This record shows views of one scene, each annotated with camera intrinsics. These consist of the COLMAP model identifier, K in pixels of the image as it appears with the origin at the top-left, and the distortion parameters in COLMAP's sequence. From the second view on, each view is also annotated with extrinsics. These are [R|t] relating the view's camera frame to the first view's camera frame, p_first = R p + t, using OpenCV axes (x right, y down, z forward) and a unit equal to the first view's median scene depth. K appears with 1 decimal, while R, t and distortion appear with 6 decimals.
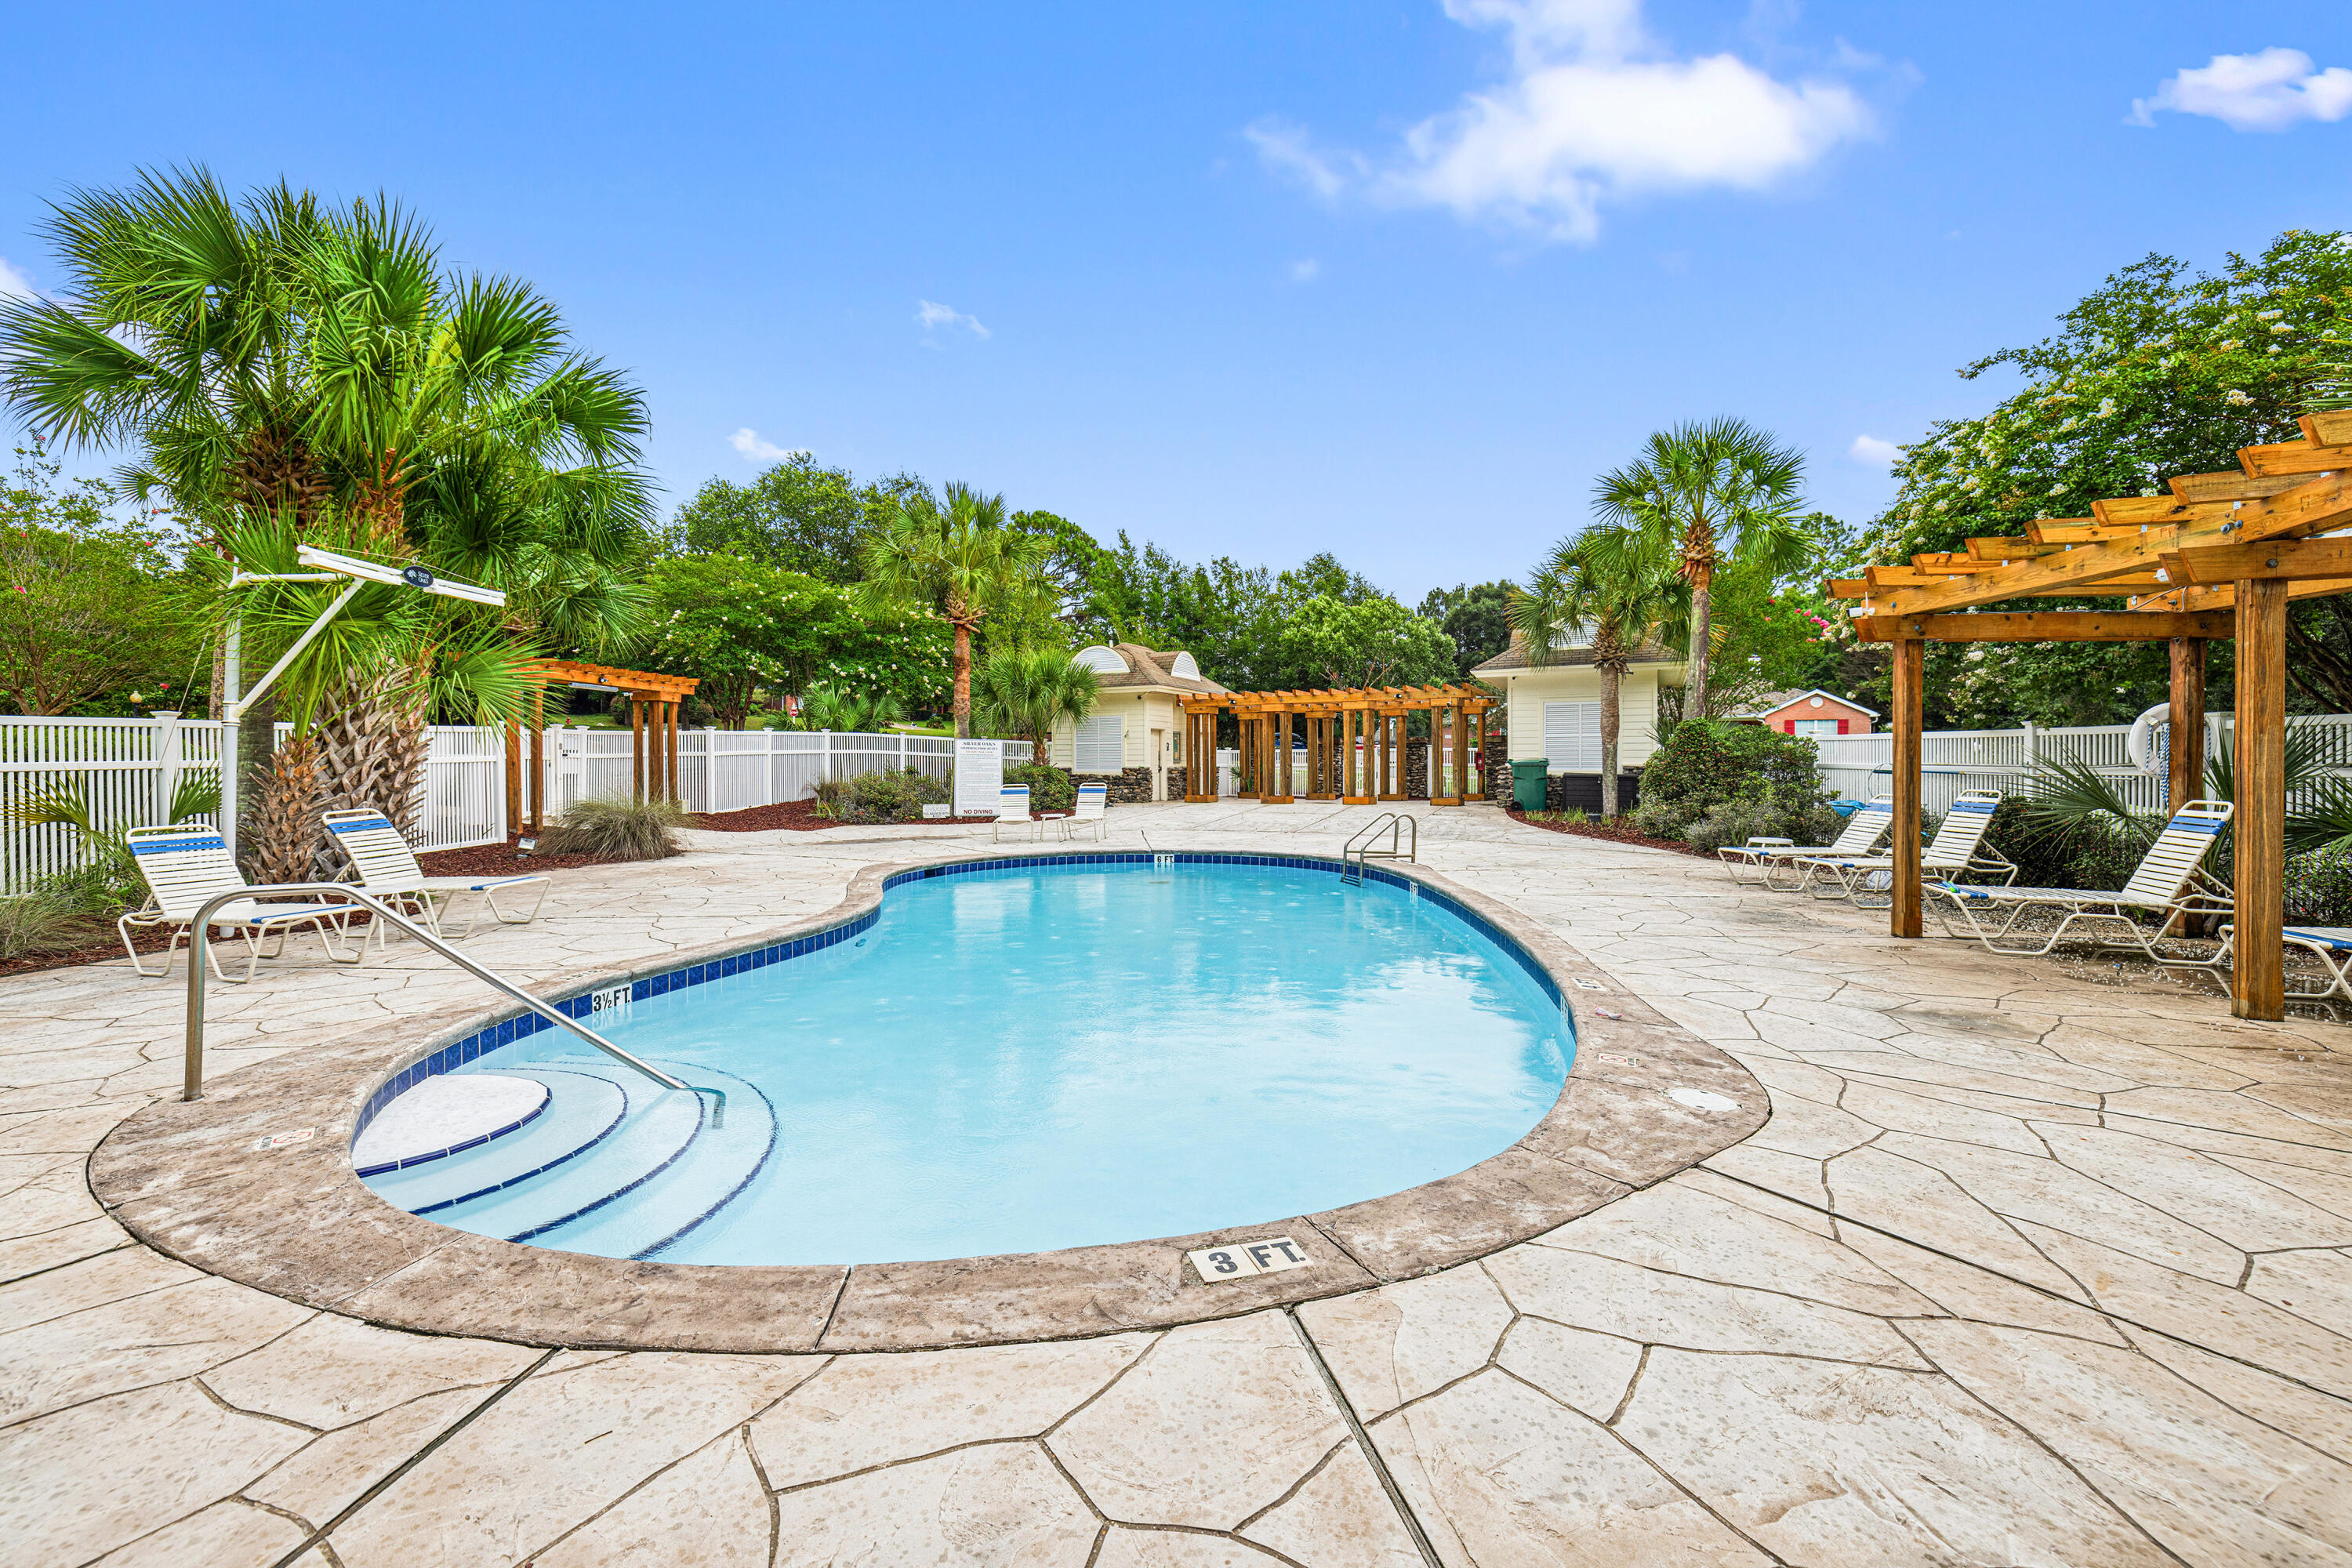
lens RADIAL K [[1014.6, 0, 1176.0], [0, 1014.6, 784.0], [0, 0, 1]] dist [0.002389, -0.000193]
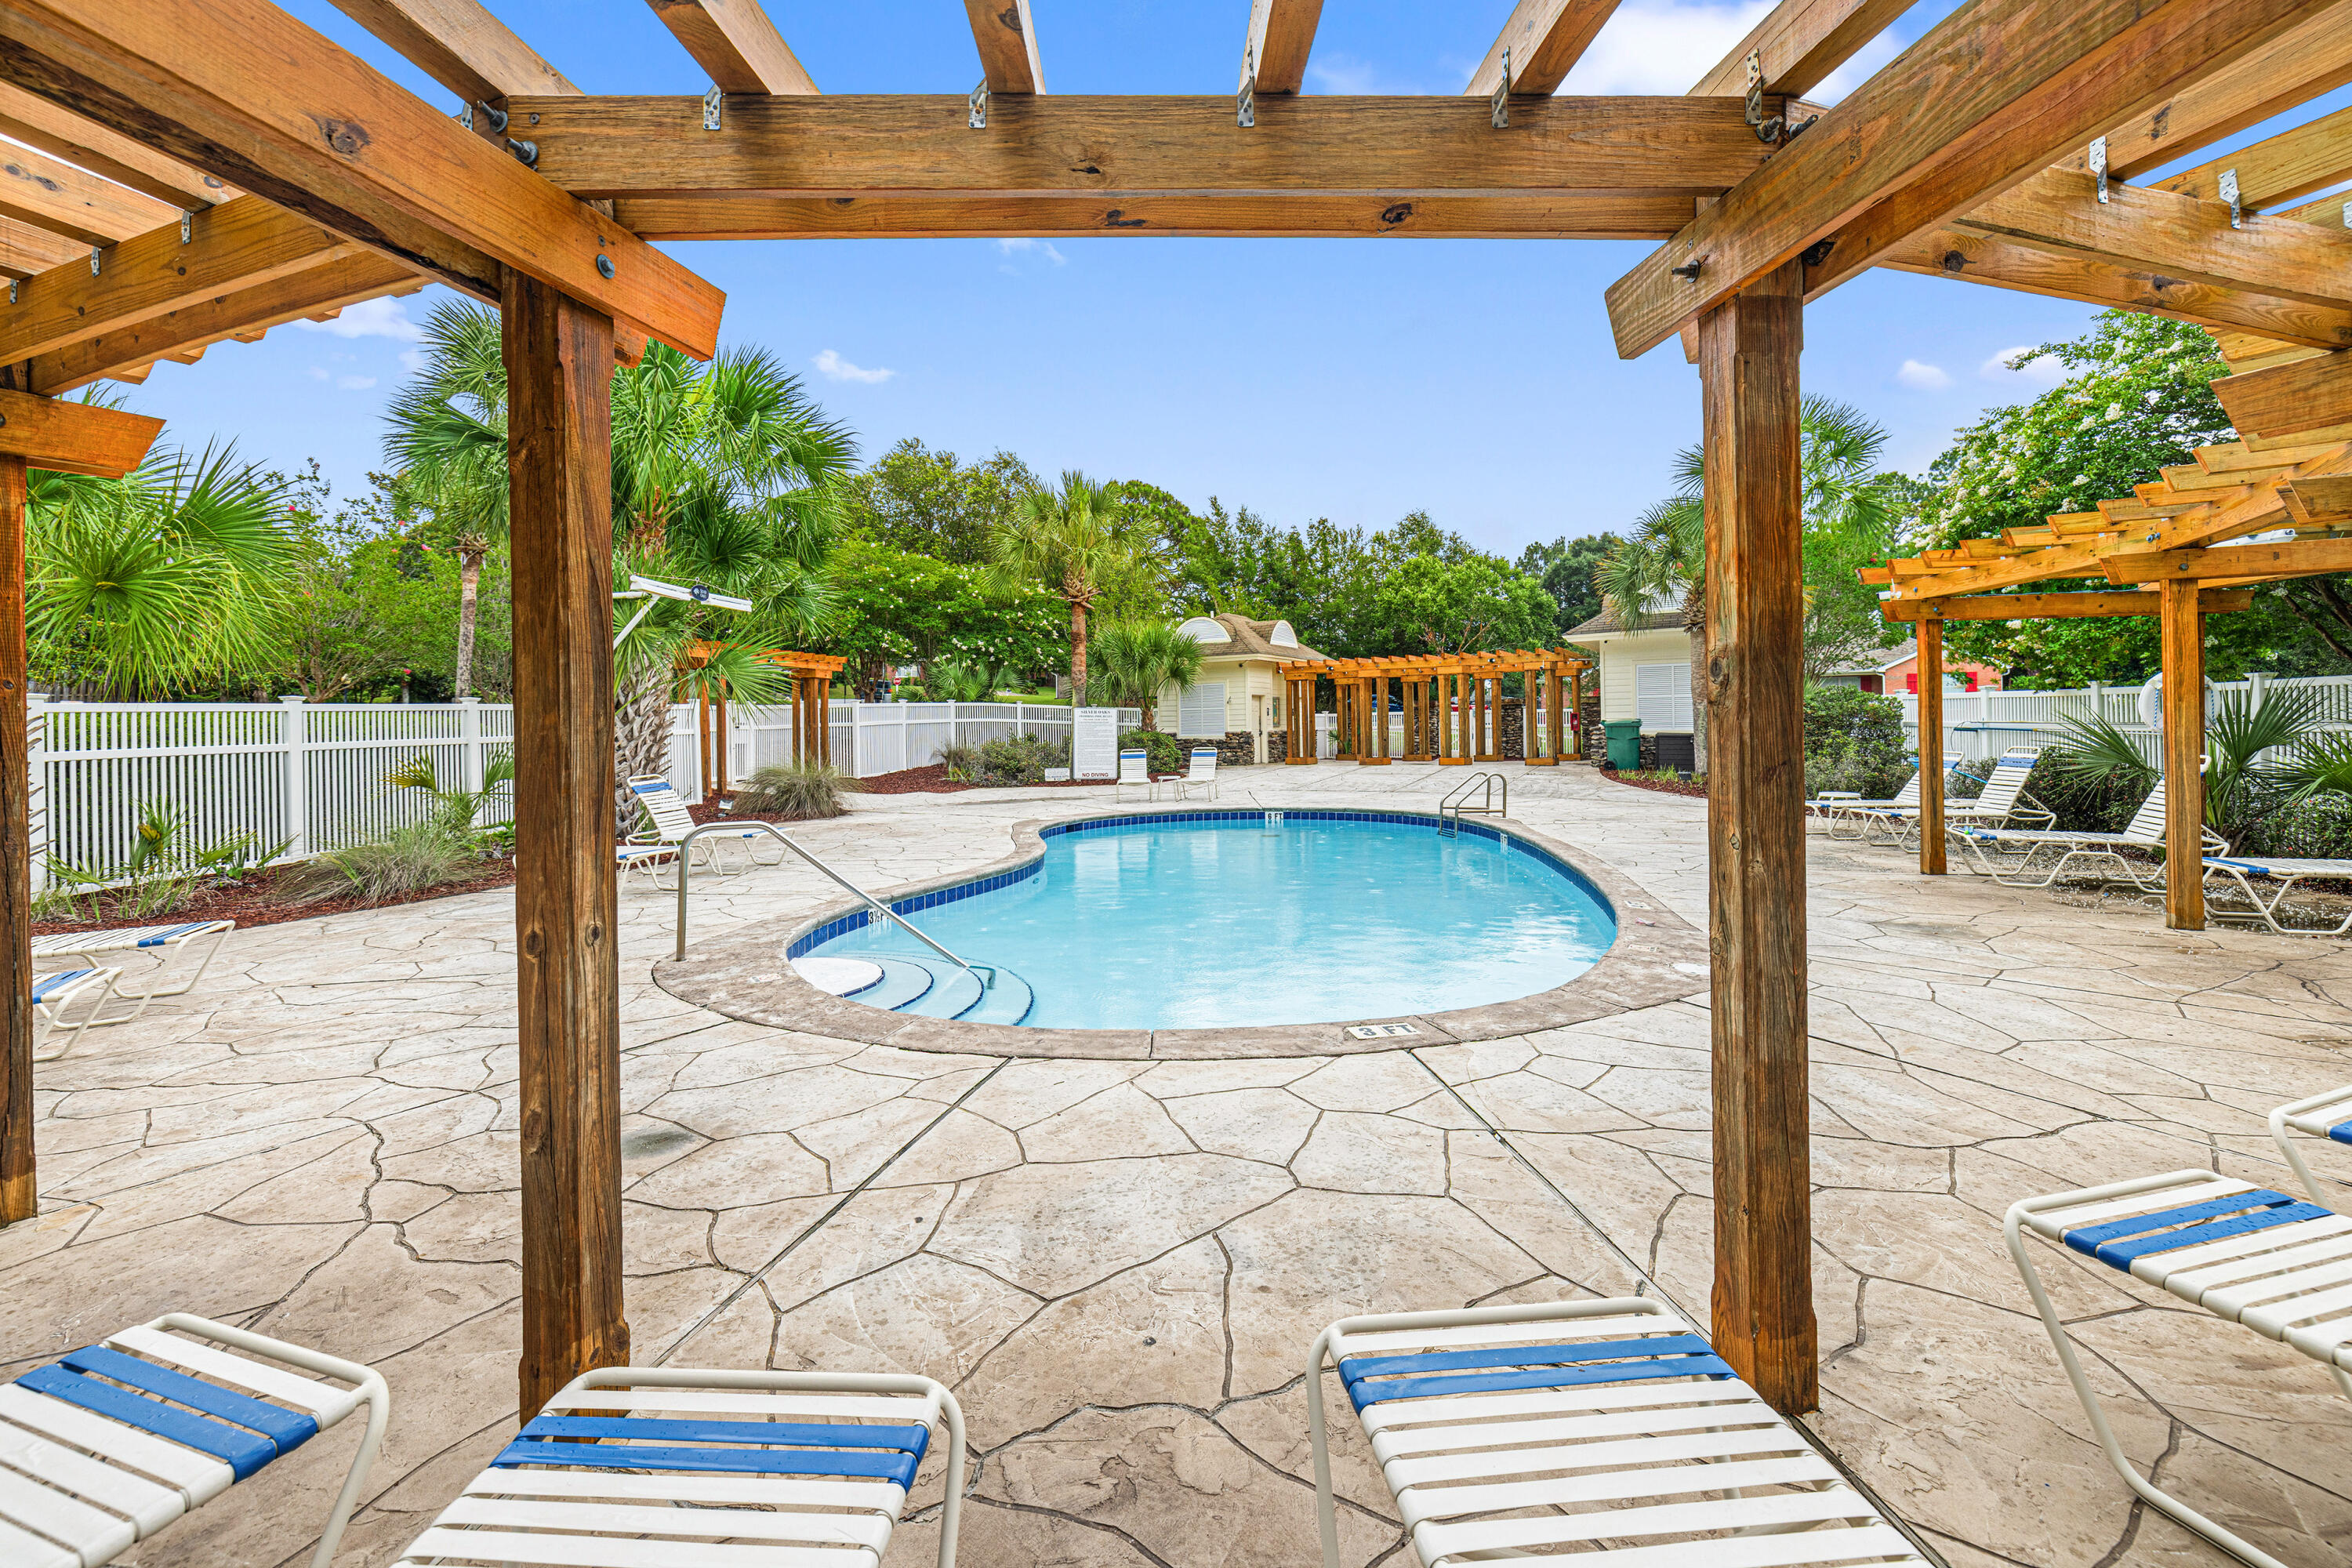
lens RADIAL K [[1045.9, 0, 1167.9], [0, 1045.9, 737.9], [0, 0, 1]] dist [-0.002154, -0.000142]
pose [[0.995805, -0.010842, -0.090856, -0.018829], [0.010086, 0.999911, -0.008772, -0.001722], [0.090943, 0.007819, 0.995825, -0.120329]]
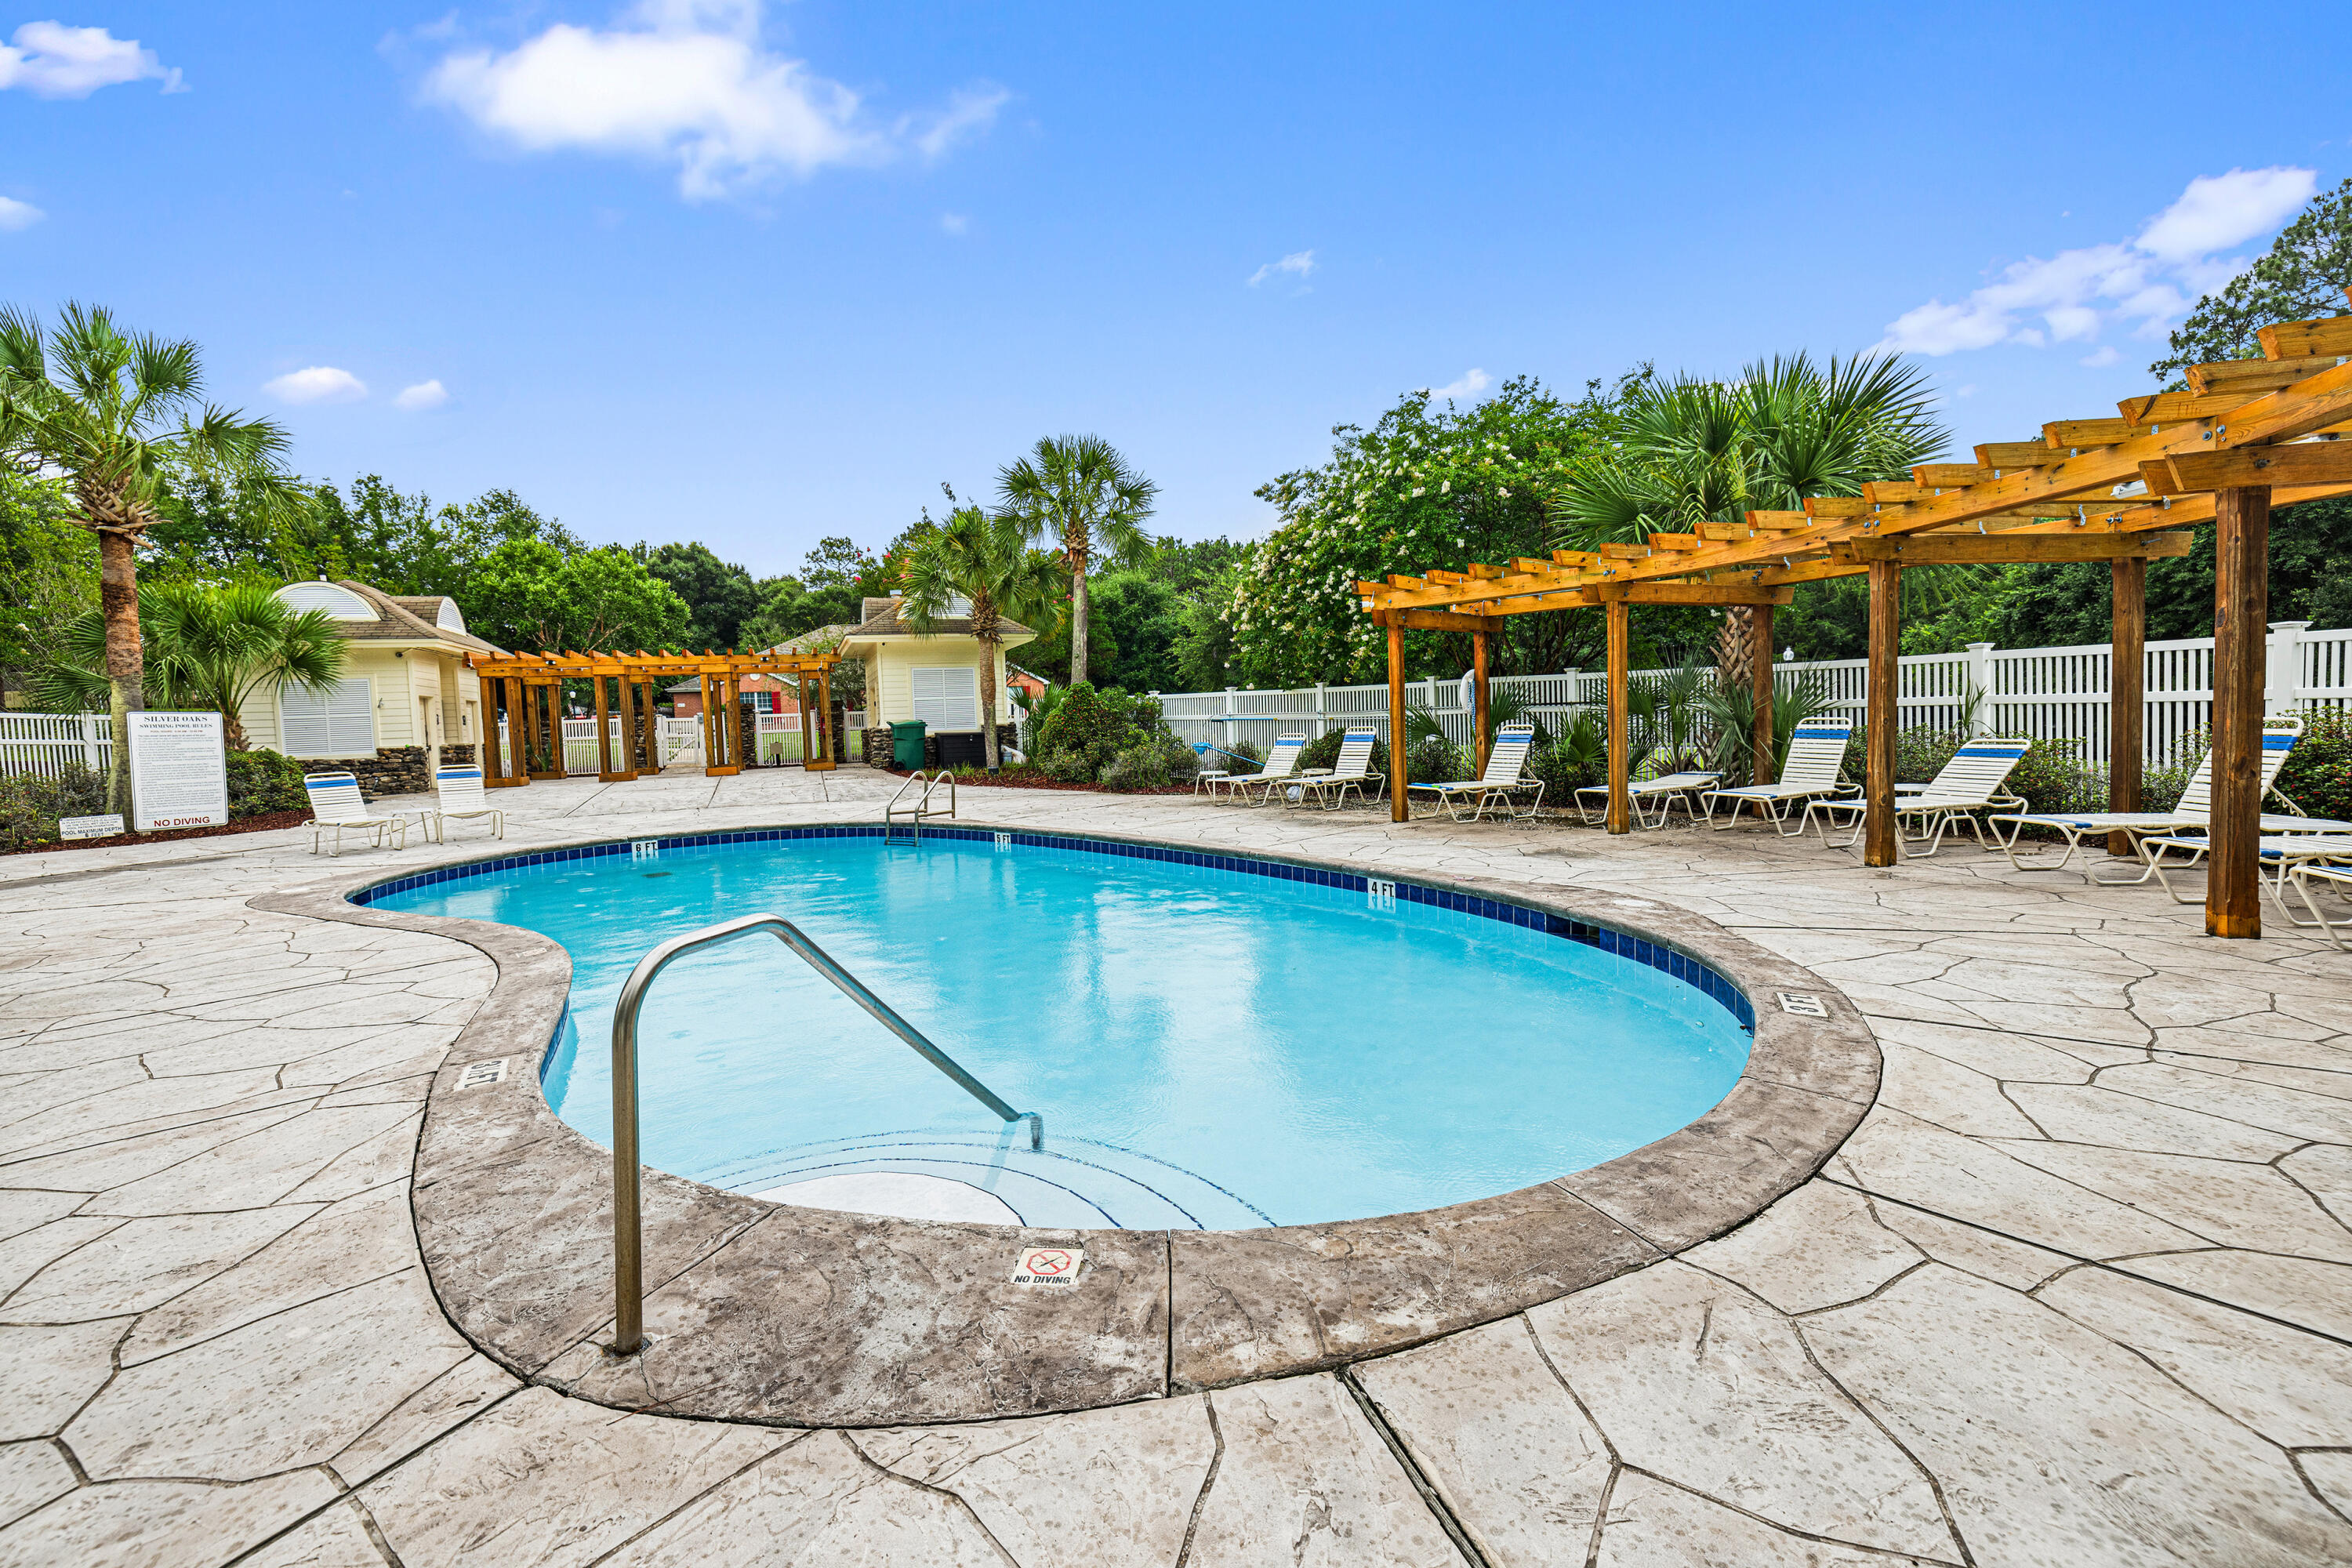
lens RADIAL K [[994.8, 0, 1169.2], [0, 994.8, 771.8], [0, 0, 1]] dist [0.005260, 0.000287]
pose [[0.687031, -0.062754, 0.723913, -0.259809], [0.048563, 0.998002, 0.040425, -0.000343], [-0.725003, 0.007382, 0.688706, 0.098520]]
